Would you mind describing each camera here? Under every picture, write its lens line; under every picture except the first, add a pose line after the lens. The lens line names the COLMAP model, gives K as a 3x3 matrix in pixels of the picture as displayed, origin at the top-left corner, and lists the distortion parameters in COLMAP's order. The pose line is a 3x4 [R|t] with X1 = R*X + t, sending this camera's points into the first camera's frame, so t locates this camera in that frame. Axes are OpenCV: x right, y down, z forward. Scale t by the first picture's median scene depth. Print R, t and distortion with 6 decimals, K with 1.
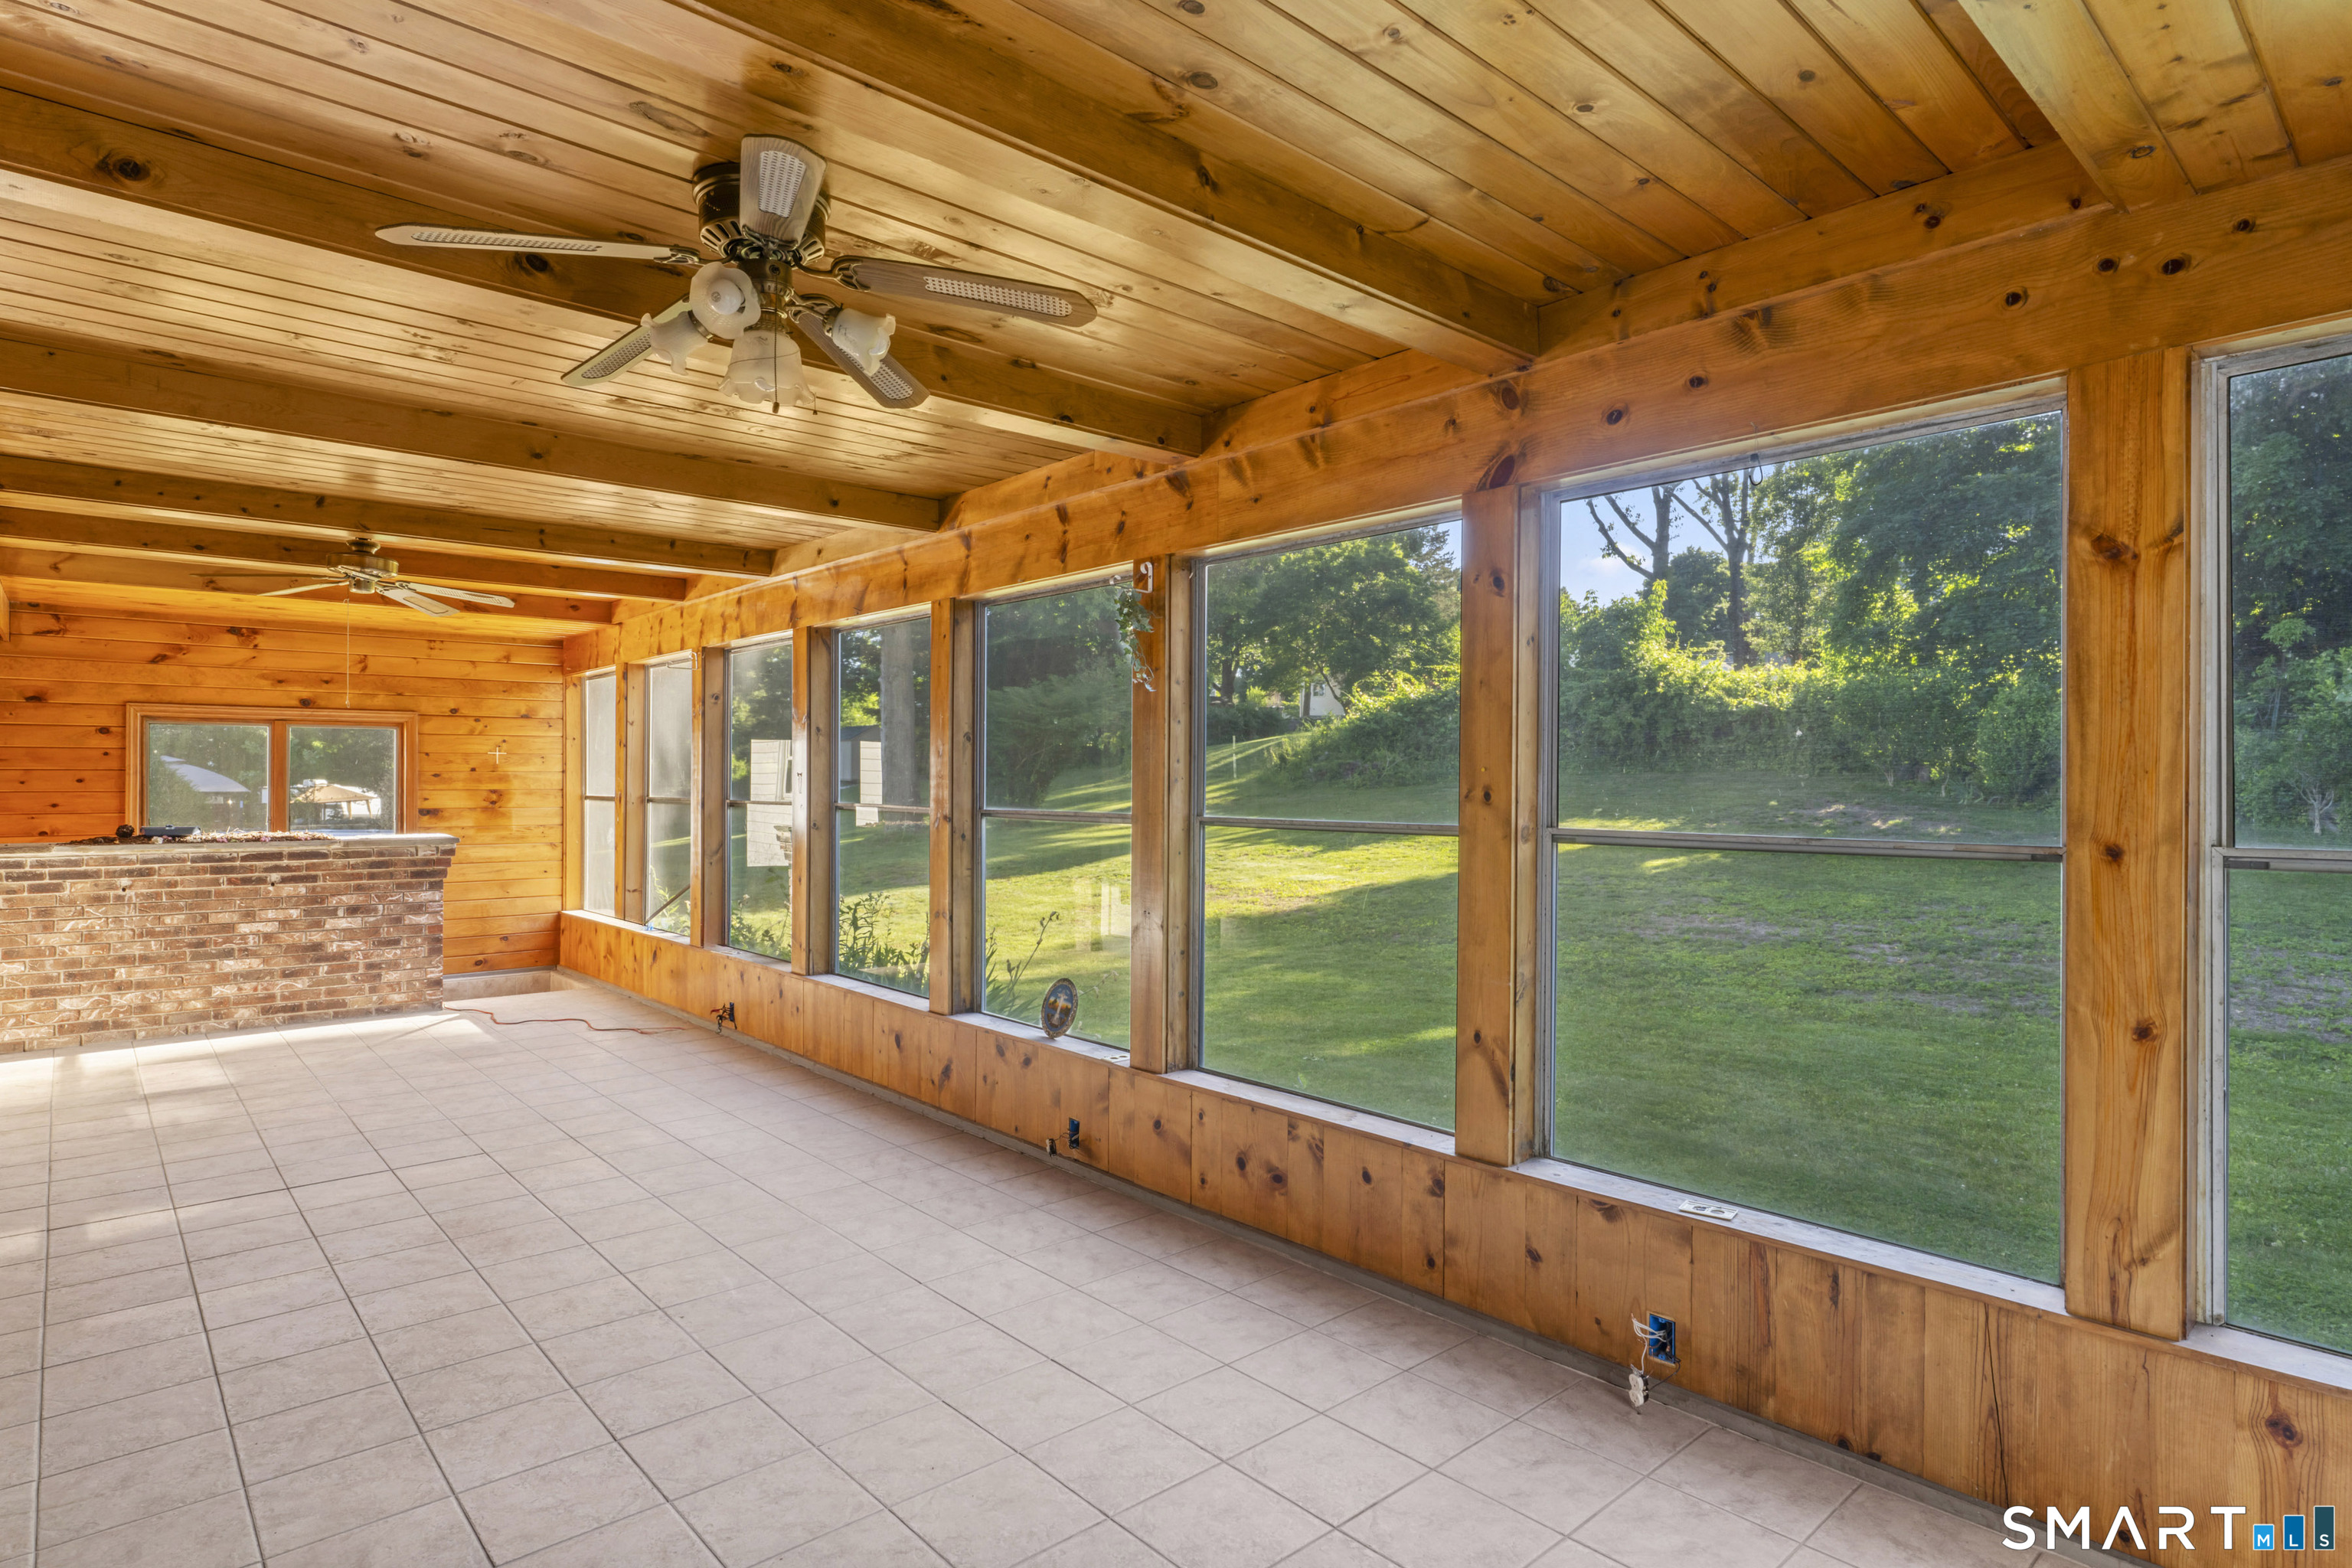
lens RADIAL K [[1221.6, 0, 1164.4], [0, 1221.6, 780.7], [0, 0, 1]] dist [-0.004273, -0.000048]
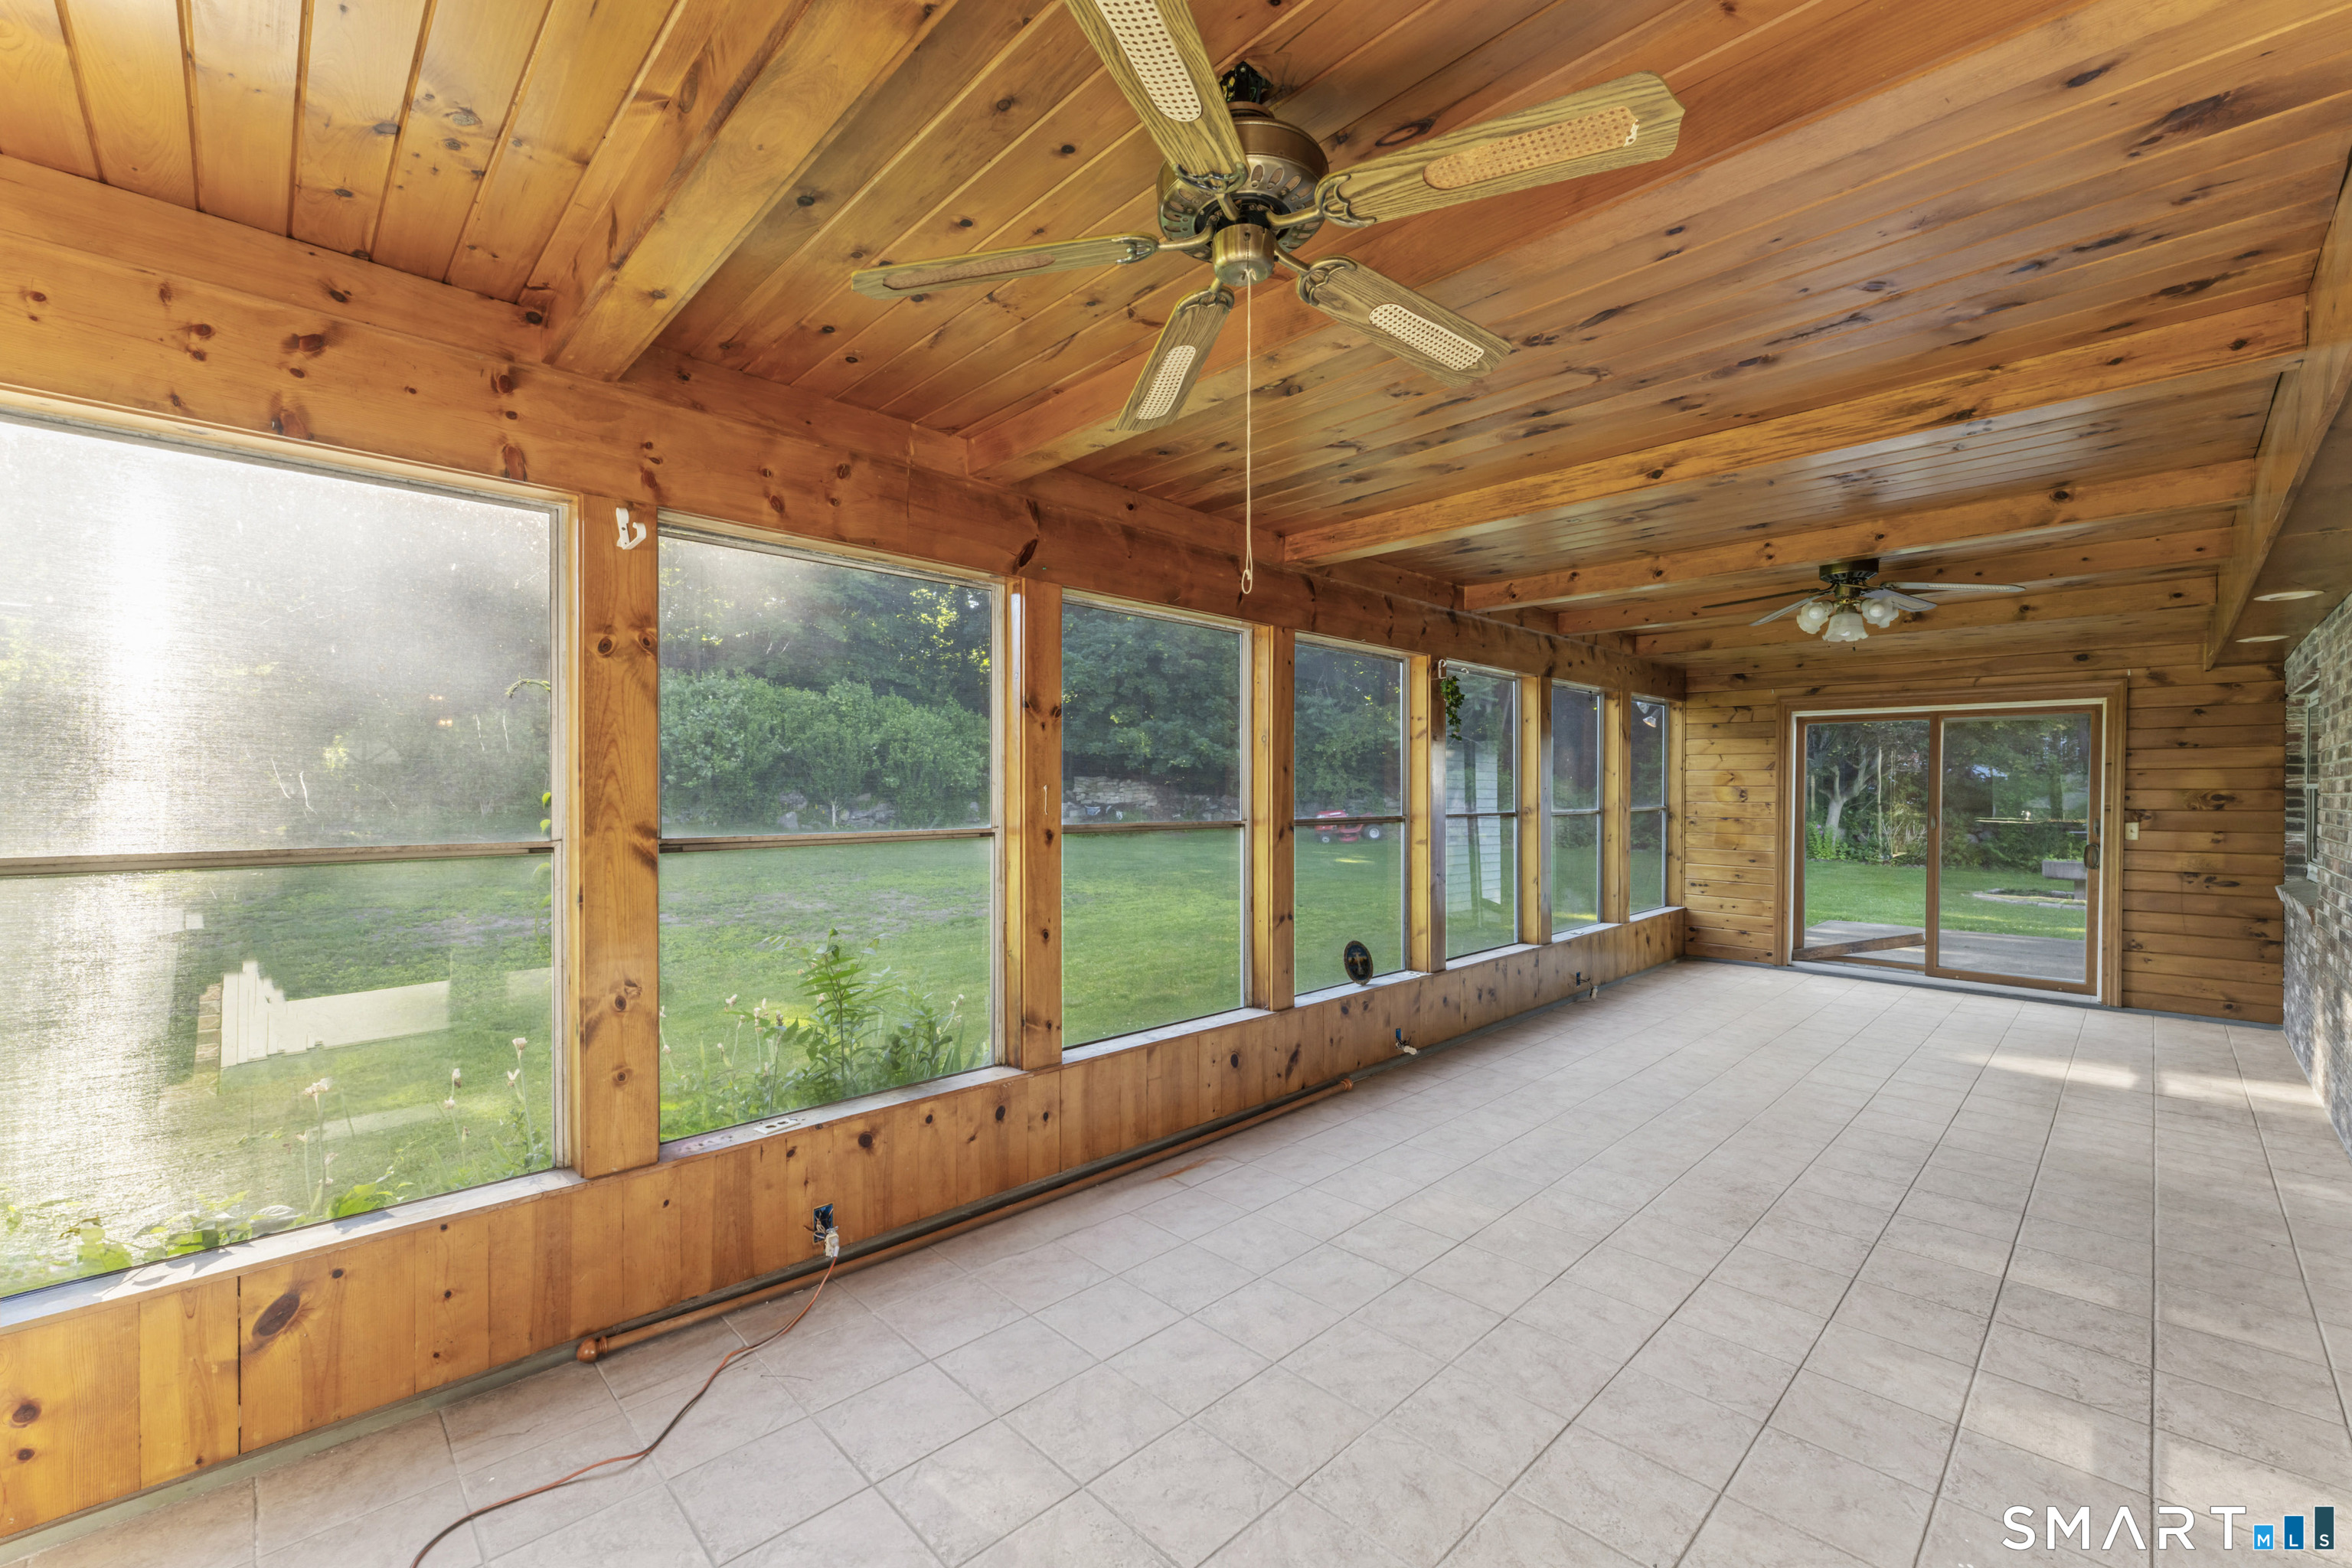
lens RADIAL K [[956.2, 0, 1173.1], [0, 956.2, 798.9], [0, 0, 1]] dist [-0.004538, 0.000791]
pose [[-0.038115, -0.011008, 0.999213, -1.279550], [-0.001119, 0.999939, 0.010973, -0.006421], [-0.999273, -0.000700, -0.038125, 1.409456]]
